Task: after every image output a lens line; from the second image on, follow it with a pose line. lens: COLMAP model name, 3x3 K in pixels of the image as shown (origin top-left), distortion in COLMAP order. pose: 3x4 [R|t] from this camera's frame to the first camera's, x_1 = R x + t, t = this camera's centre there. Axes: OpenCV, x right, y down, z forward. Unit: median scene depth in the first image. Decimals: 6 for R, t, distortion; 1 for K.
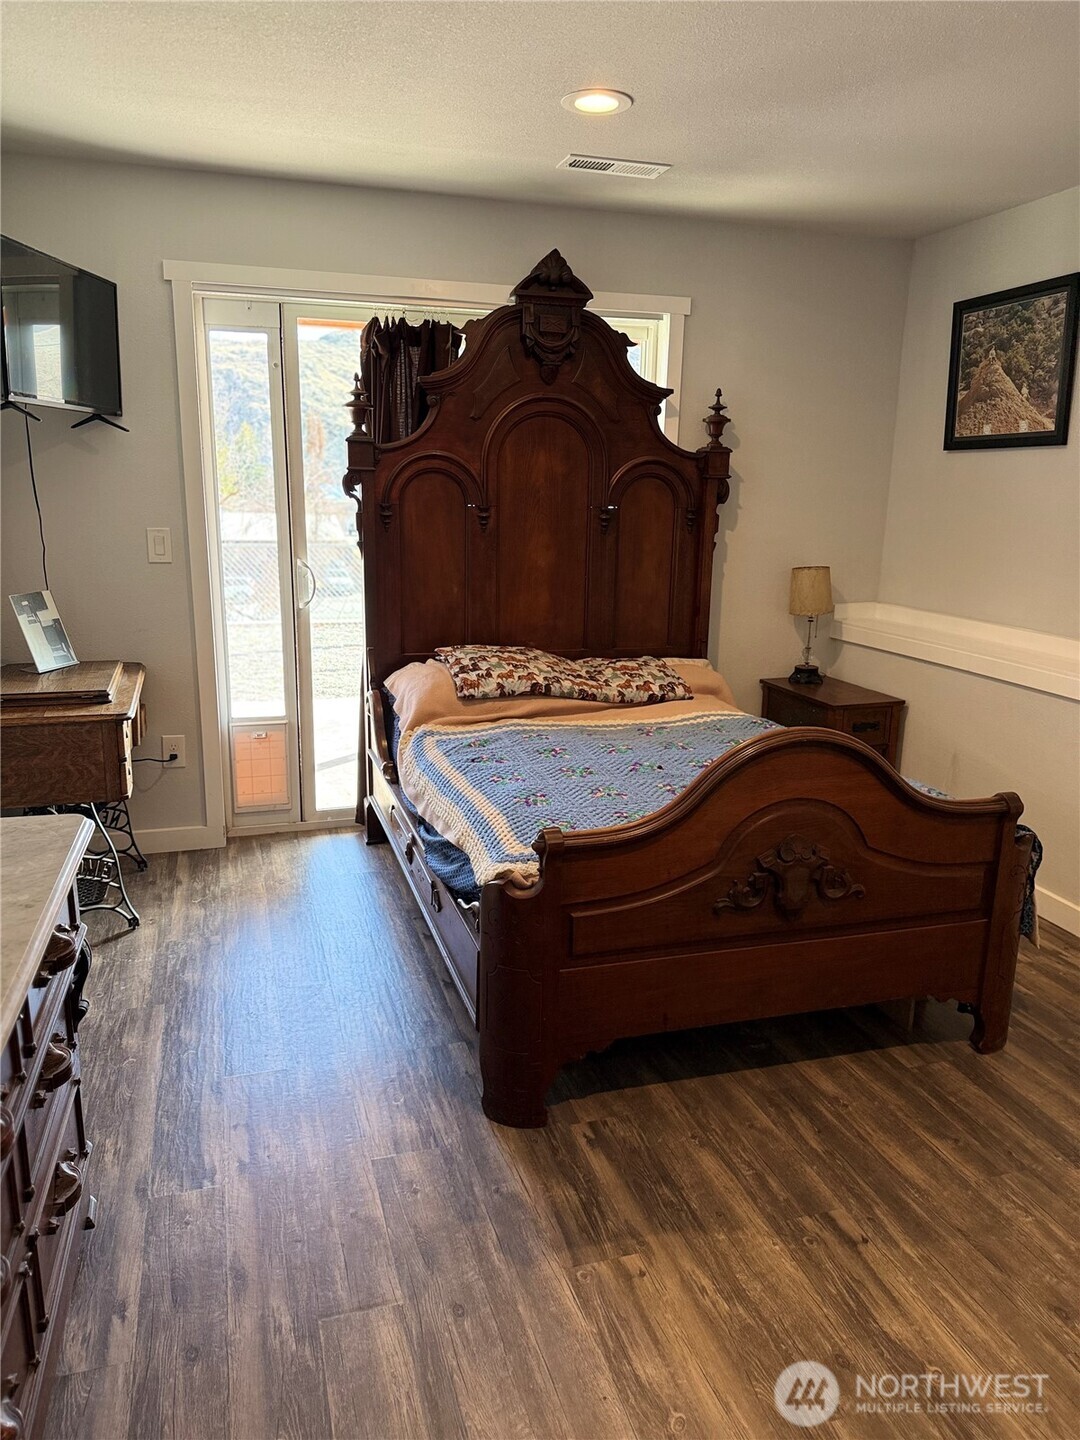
lens RADIAL K [[998.4, 0, 540.0], [0, 998.4, 720.0], [0, 0, 1]] dist [0.082419, -0.133145]
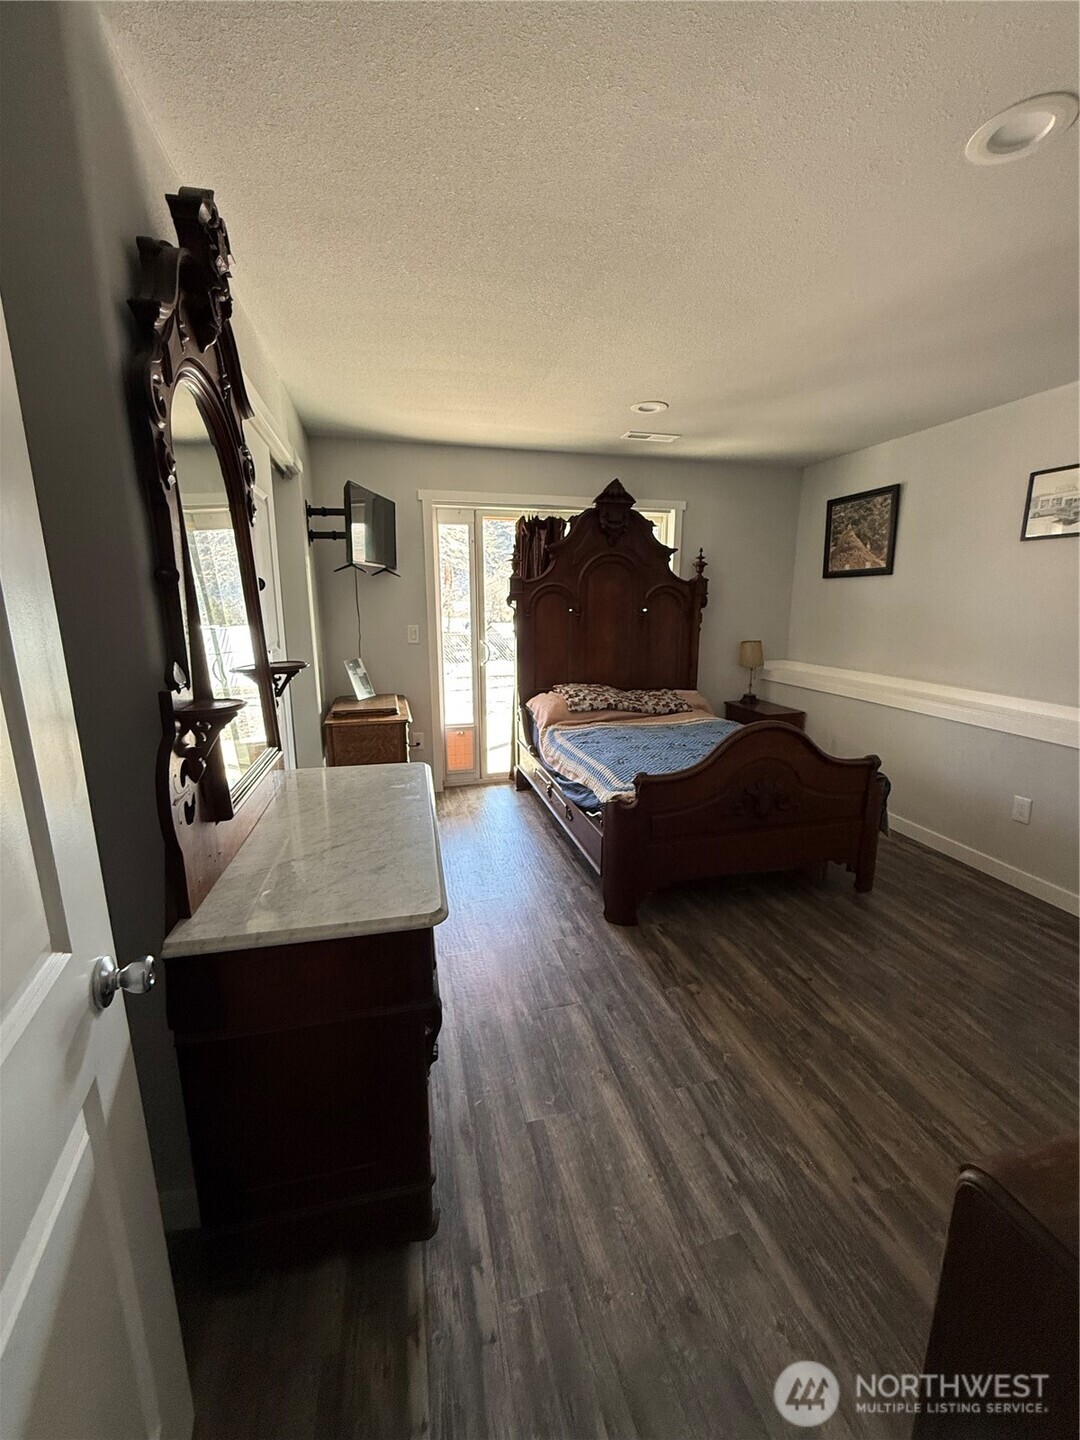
lens RADIAL K [[569.7, 0, 543.6], [0, 569.7, 717.1], [0, 0, 1]] dist [-0.001951, 0.000217]
pose [[0.998870, -0.007868, -0.046866, -0.078617], [0.006635, 0.999629, -0.026415, 0.016661], [0.047056, 0.026074, 0.998552, -0.080818]]
